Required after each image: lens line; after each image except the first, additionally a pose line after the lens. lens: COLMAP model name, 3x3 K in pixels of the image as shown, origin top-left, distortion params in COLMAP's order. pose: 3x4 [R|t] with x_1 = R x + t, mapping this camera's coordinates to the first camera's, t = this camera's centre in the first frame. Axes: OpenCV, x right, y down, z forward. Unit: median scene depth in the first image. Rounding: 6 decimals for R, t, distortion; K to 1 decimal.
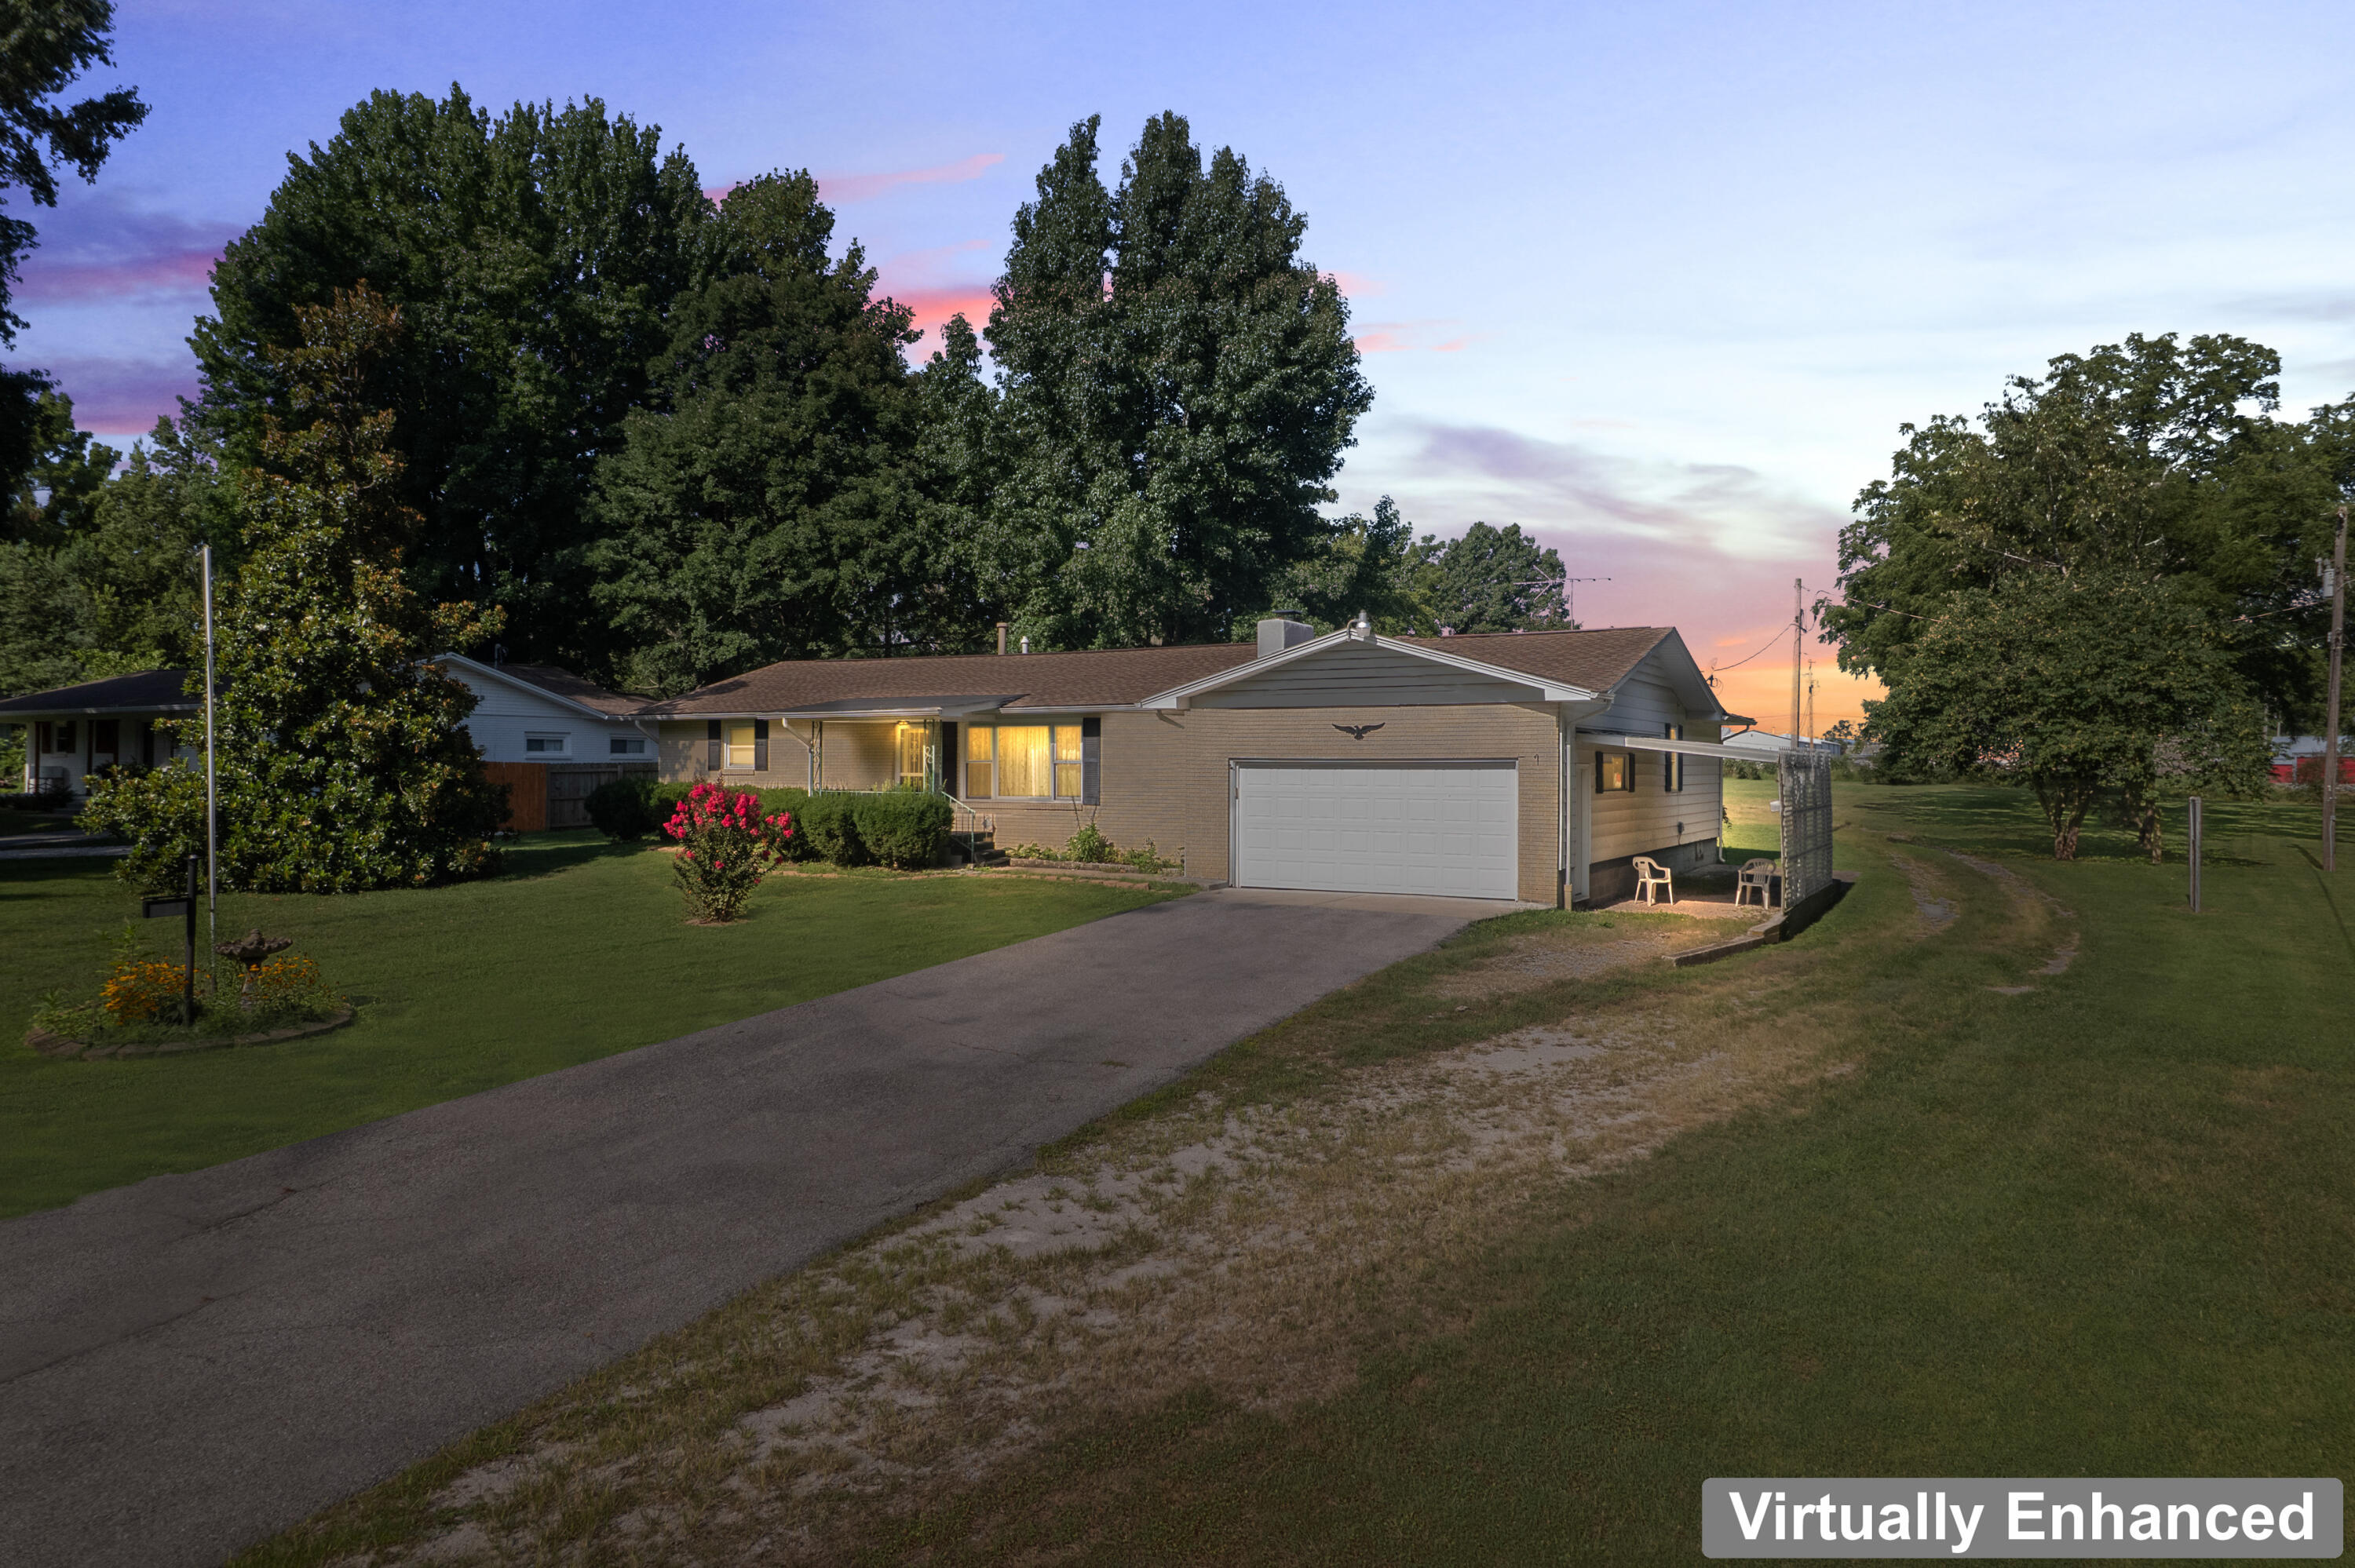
lens RADIAL K [[1523.7, 0, 1177.5], [0, 1523.7, 784.0], [0, 0, 1]] dist [-0.081221, 0.066298]
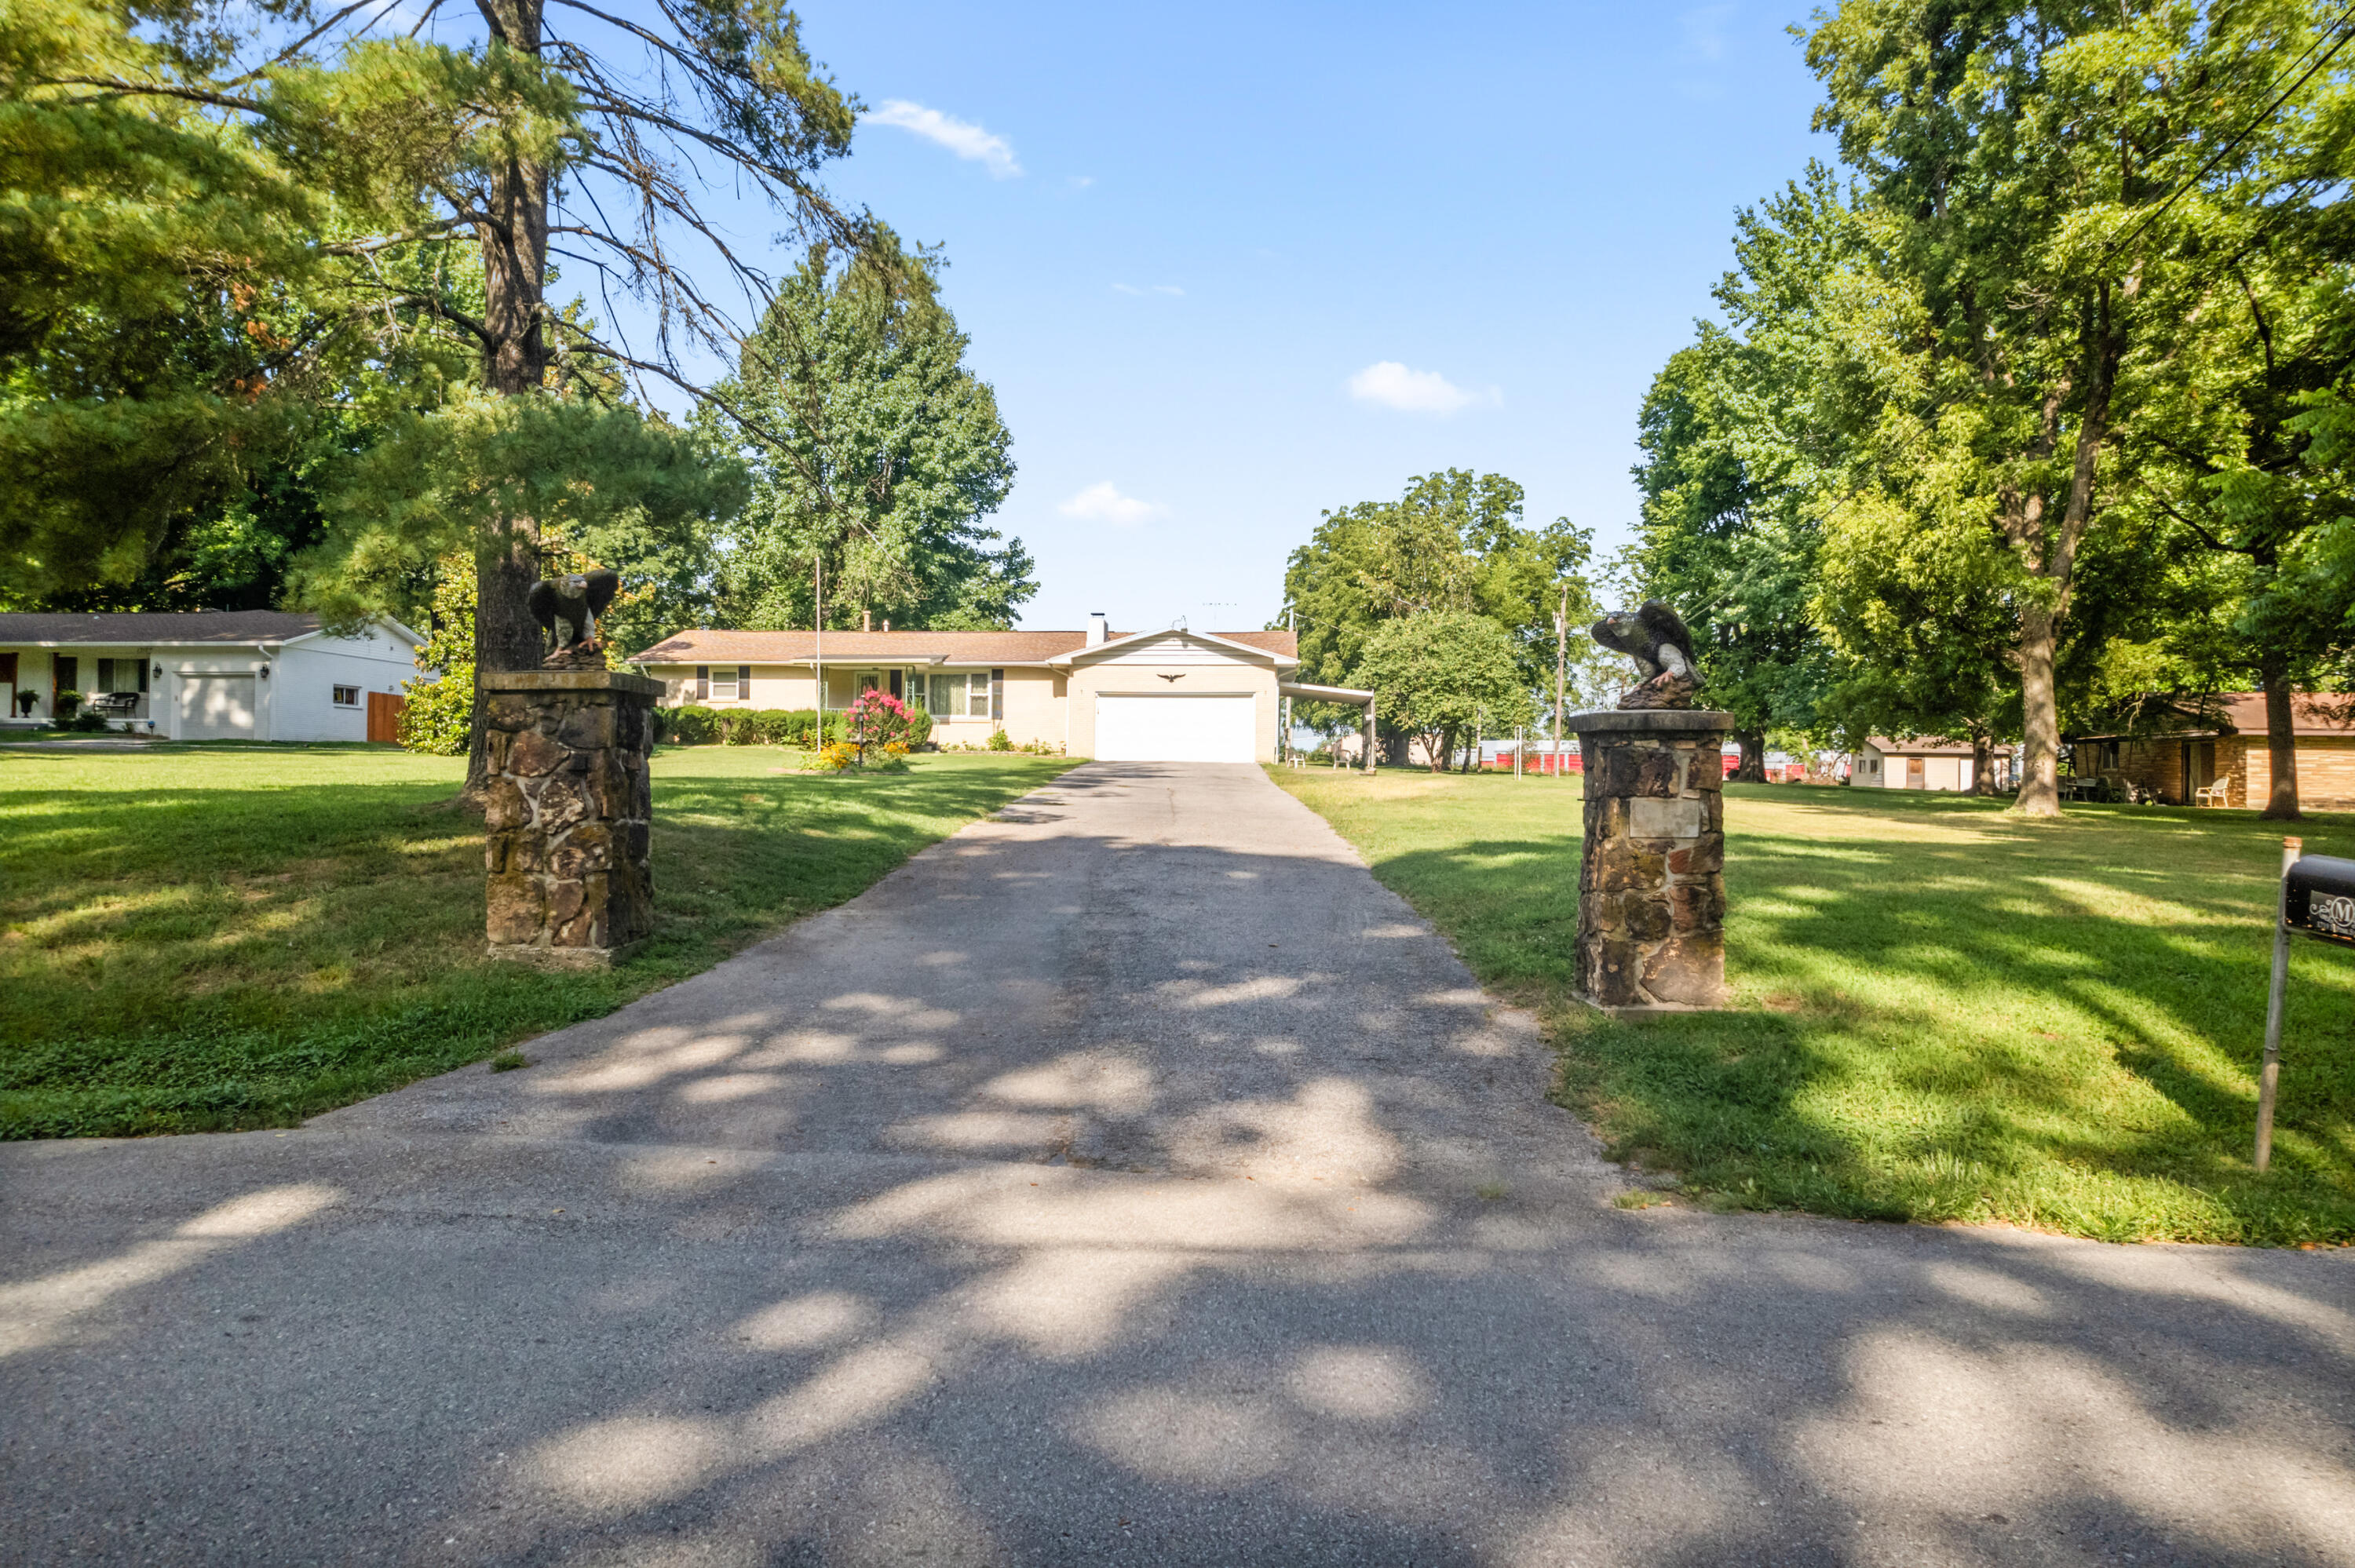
lens RADIAL K [[1514.2, 0, 1173.1], [0, 1514.2, 806.4], [0, 0, 1]] dist [-0.050842, 0.000004]
pose [[0.901646, -0.002487, 0.432468, -0.383559], [-0.001248, 0.999964, 0.008353, 0.060771], [-0.432473, -0.008071, 0.901611, -0.398178]]
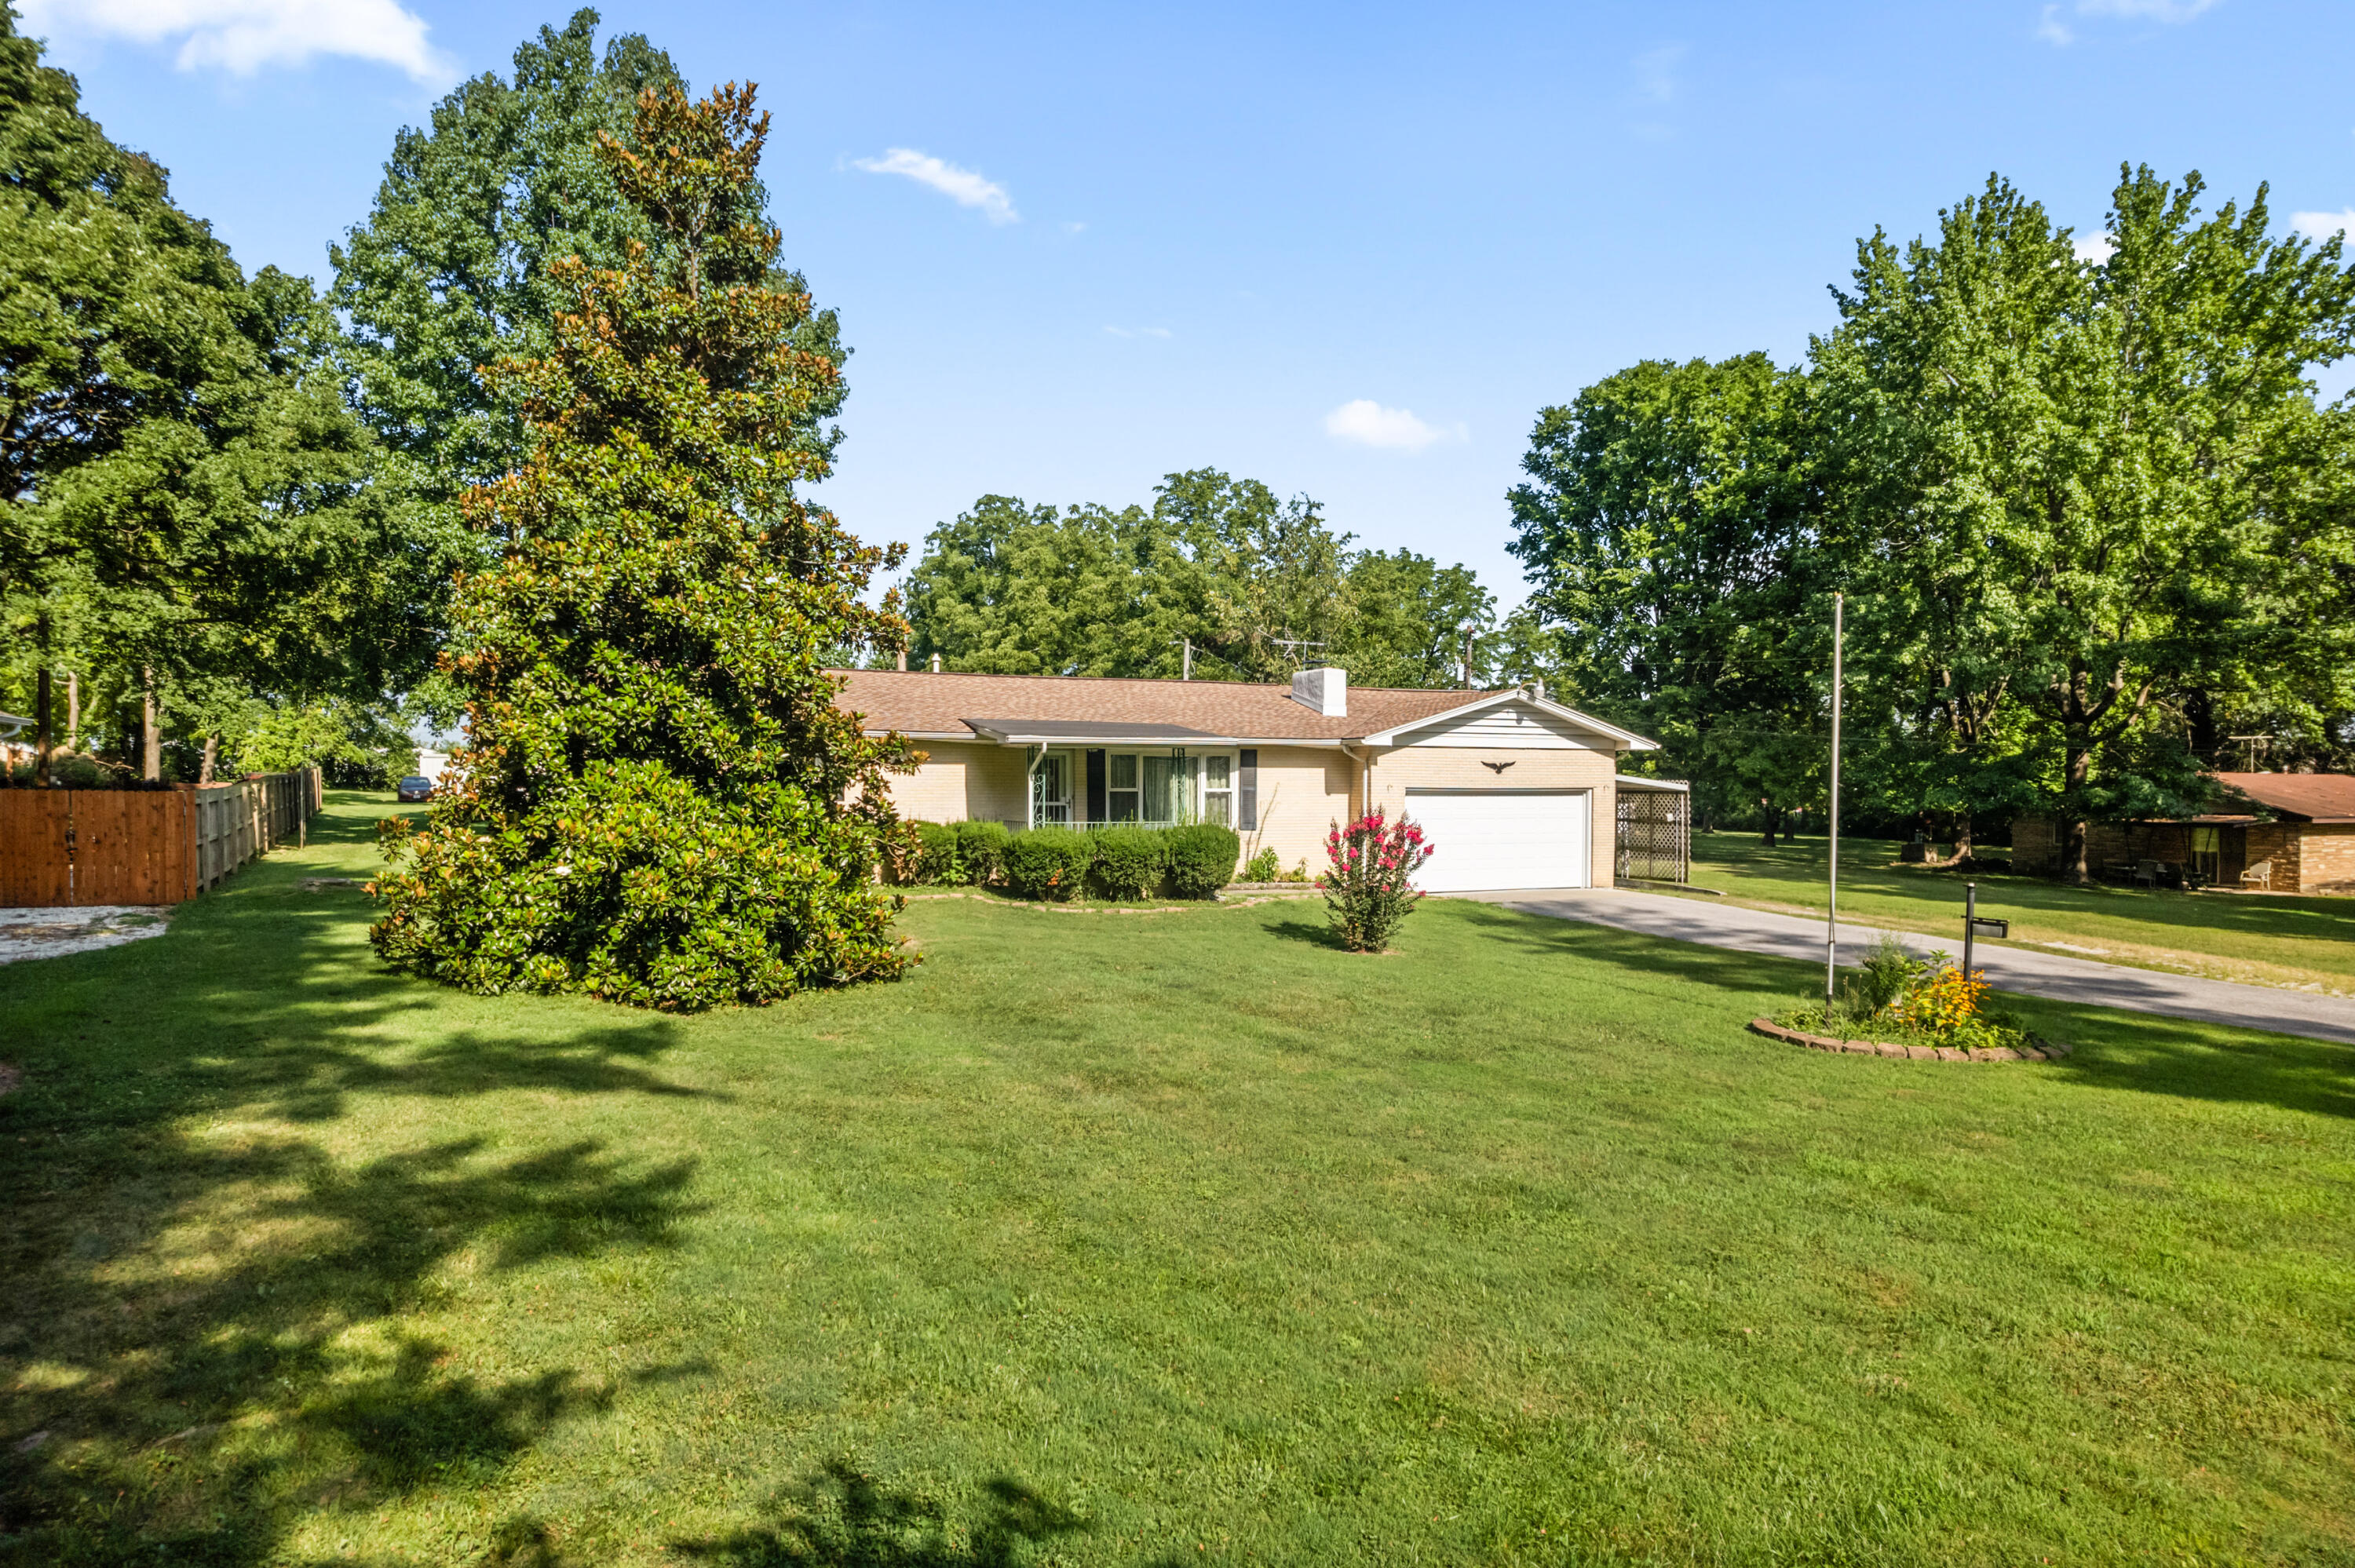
lens RADIAL K [[1514.2, 0, 1173.1], [0, 1514.2, 806.4], [0, 0, 1]] dist [-0.050842, 0.000004]
pose [[0.576814, -0.010590, 0.816807, -0.599832], [0.008950, 0.999938, 0.006644, -0.006362], [-0.816827, 0.003478, 0.576873, 0.255689]]
